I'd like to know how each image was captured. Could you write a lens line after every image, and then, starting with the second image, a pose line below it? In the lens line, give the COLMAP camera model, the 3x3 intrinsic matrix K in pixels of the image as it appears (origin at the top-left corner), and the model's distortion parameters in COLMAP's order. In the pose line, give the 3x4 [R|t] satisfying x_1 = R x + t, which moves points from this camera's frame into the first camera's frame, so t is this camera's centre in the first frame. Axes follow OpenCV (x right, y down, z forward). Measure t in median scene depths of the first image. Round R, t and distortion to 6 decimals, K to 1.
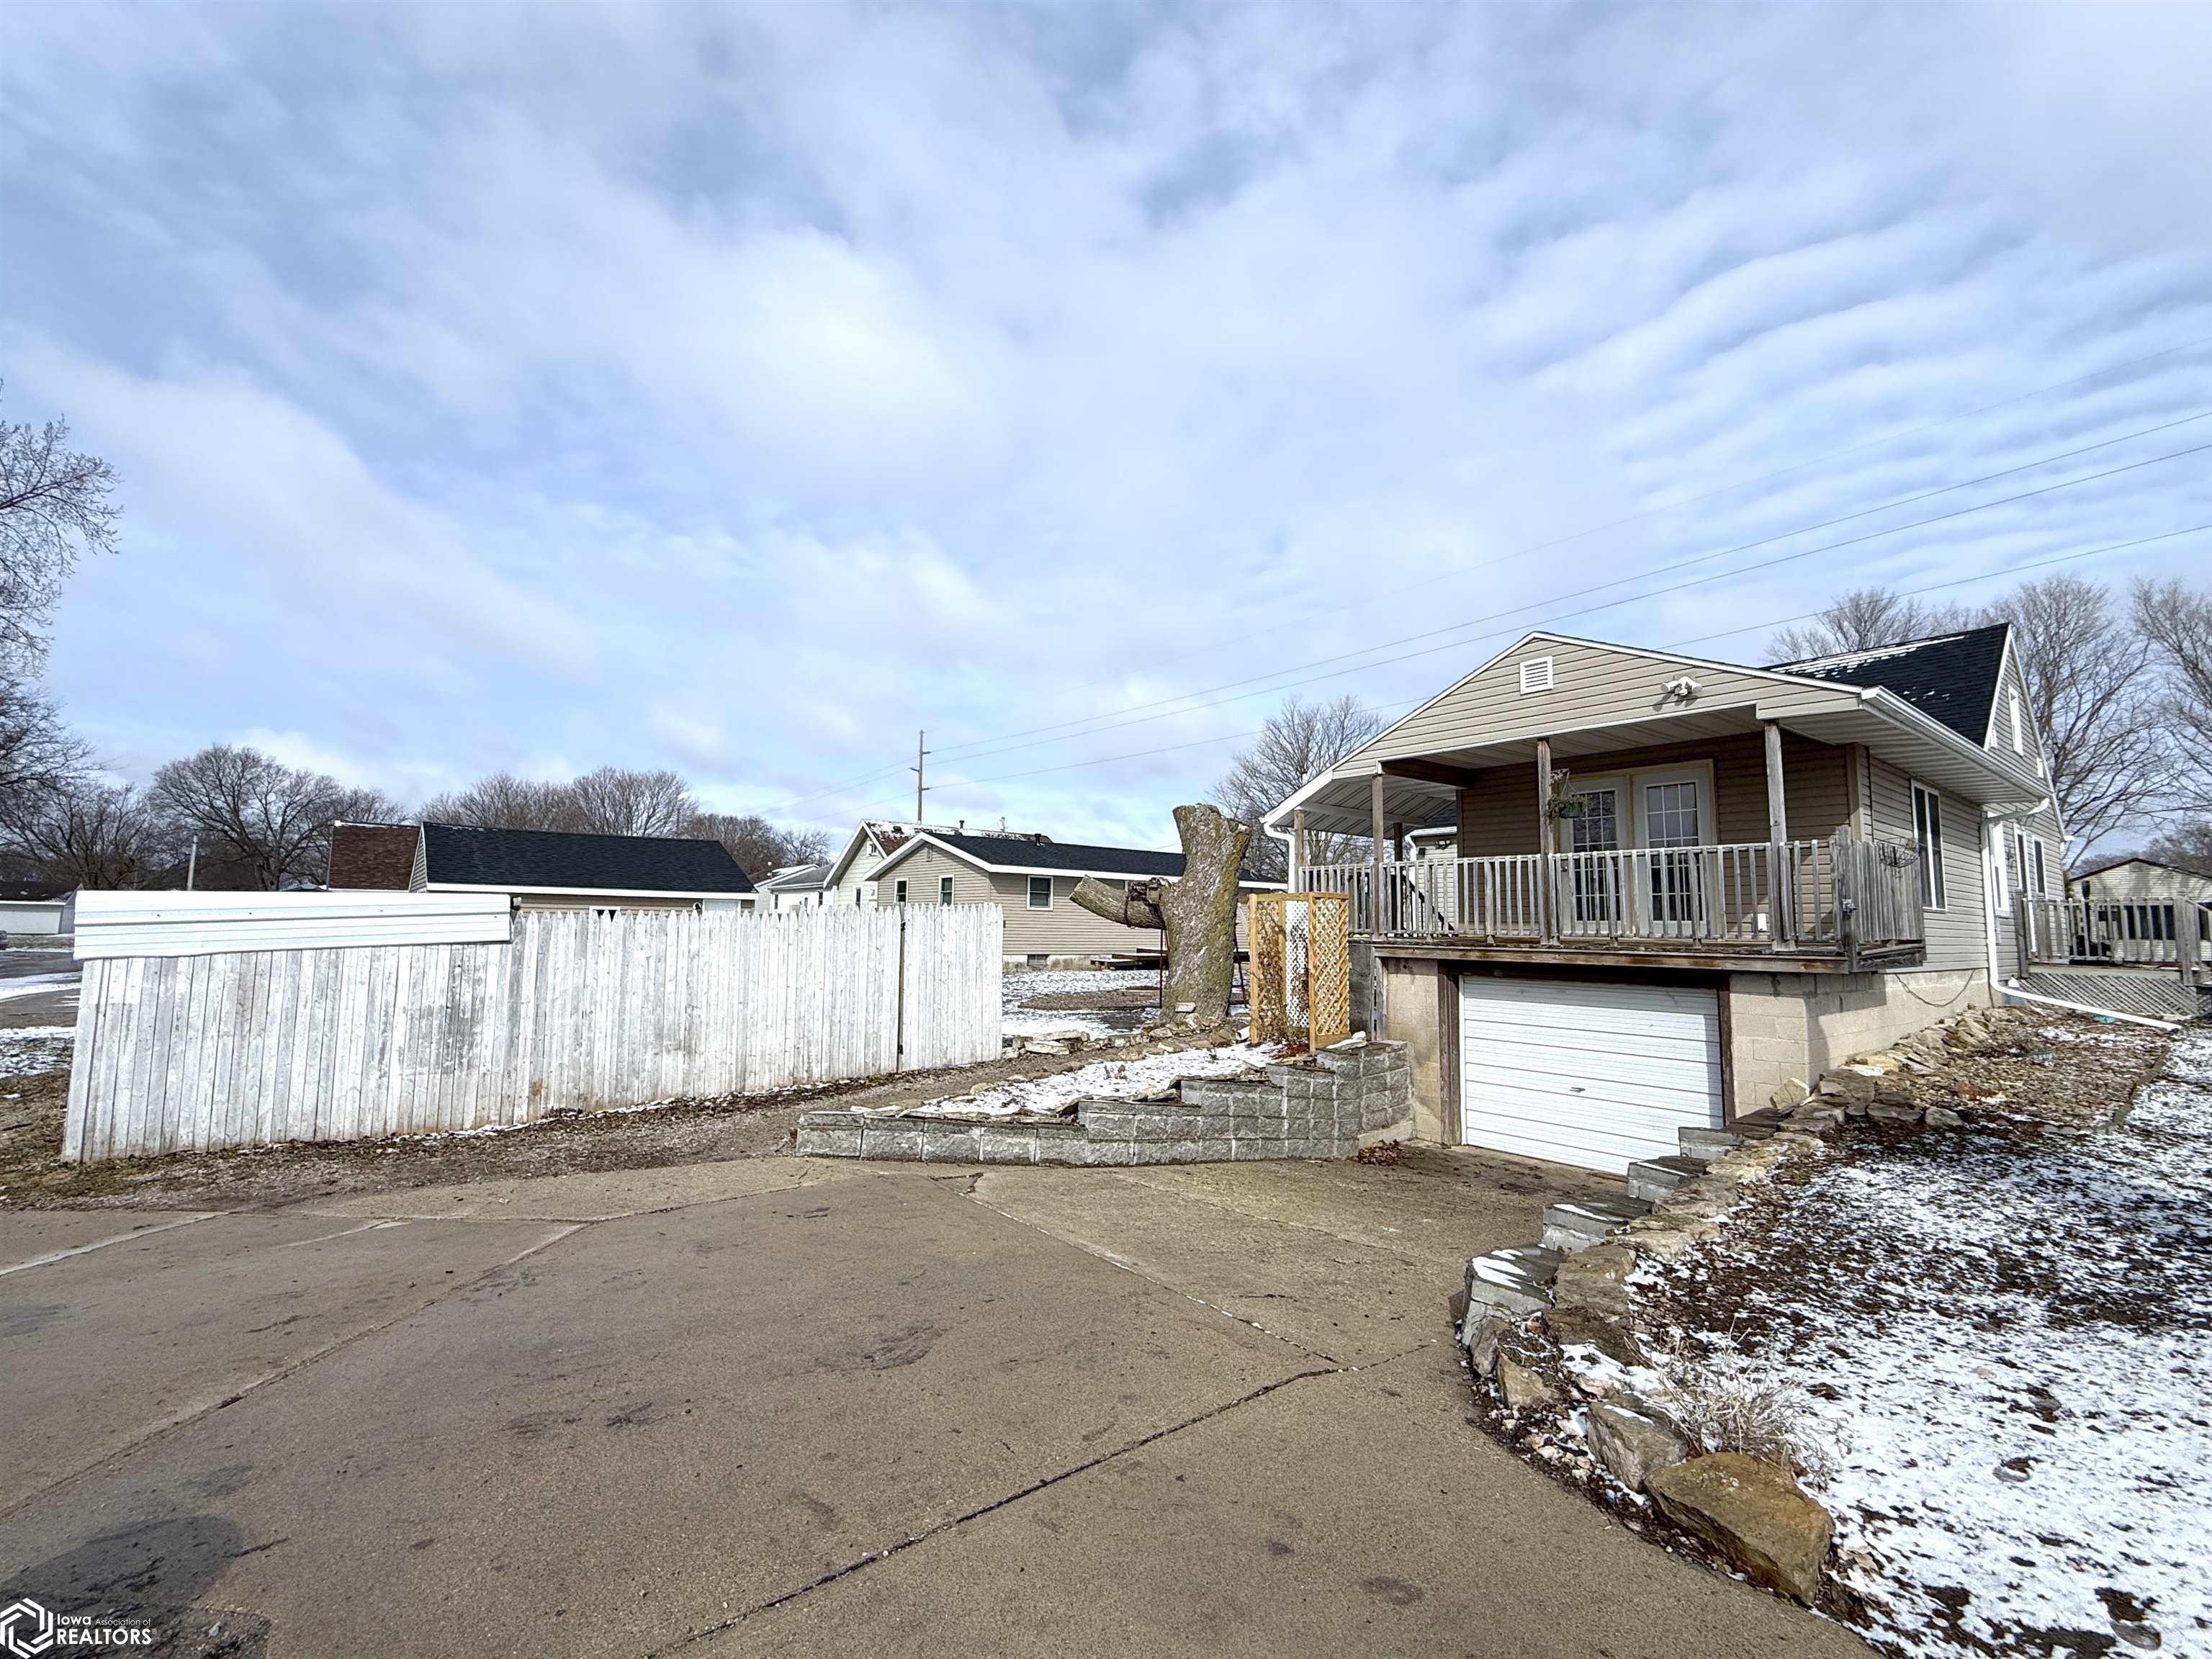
lens RADIAL K [[967.8, 0, 1099.1], [0, 967.8, 830.4], [0, 0, 1]] dist [-0.001037, -0.000843]
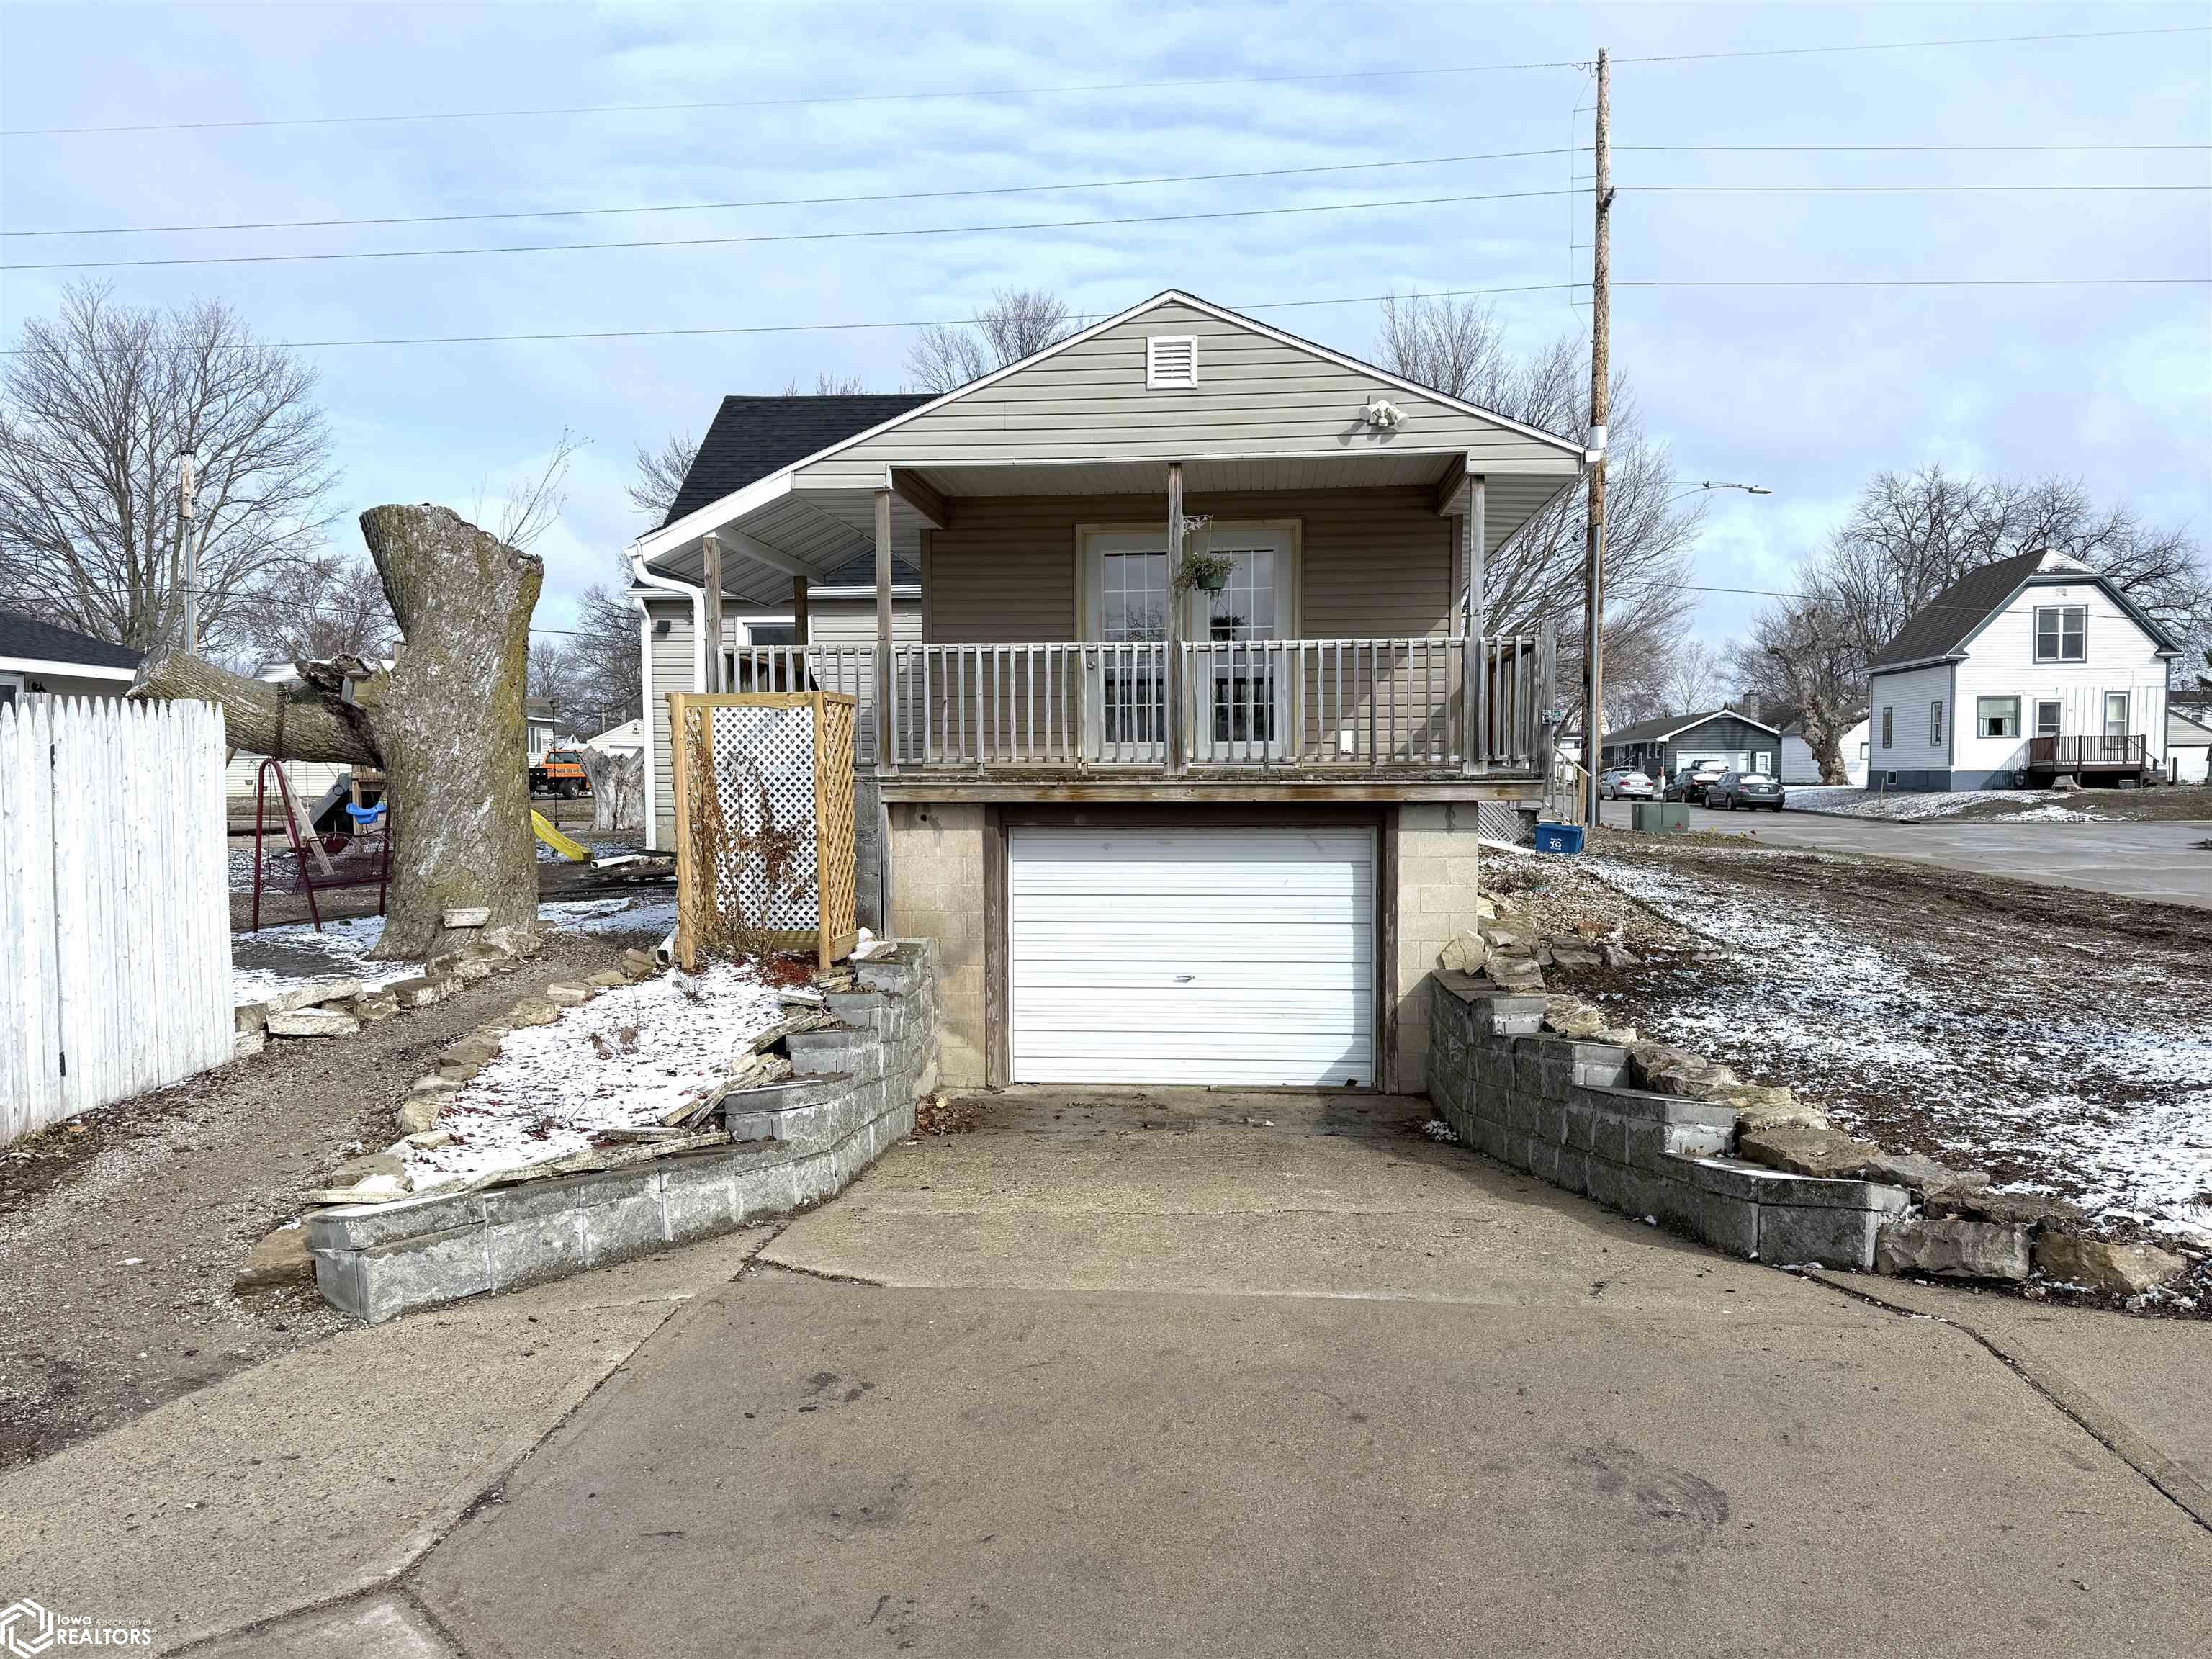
lens RADIAL K [[1651.4, 0, 1109.9], [0, 1651.4, 884.0], [0, 0, 1]] dist [0.037260, -0.038197]
pose [[0.687562, -0.065577, 0.723158, -0.388776], [-0.059927, 0.987391, 0.146516, 0.024494], [-0.723648, -0.144076, 0.674963, 0.223058]]
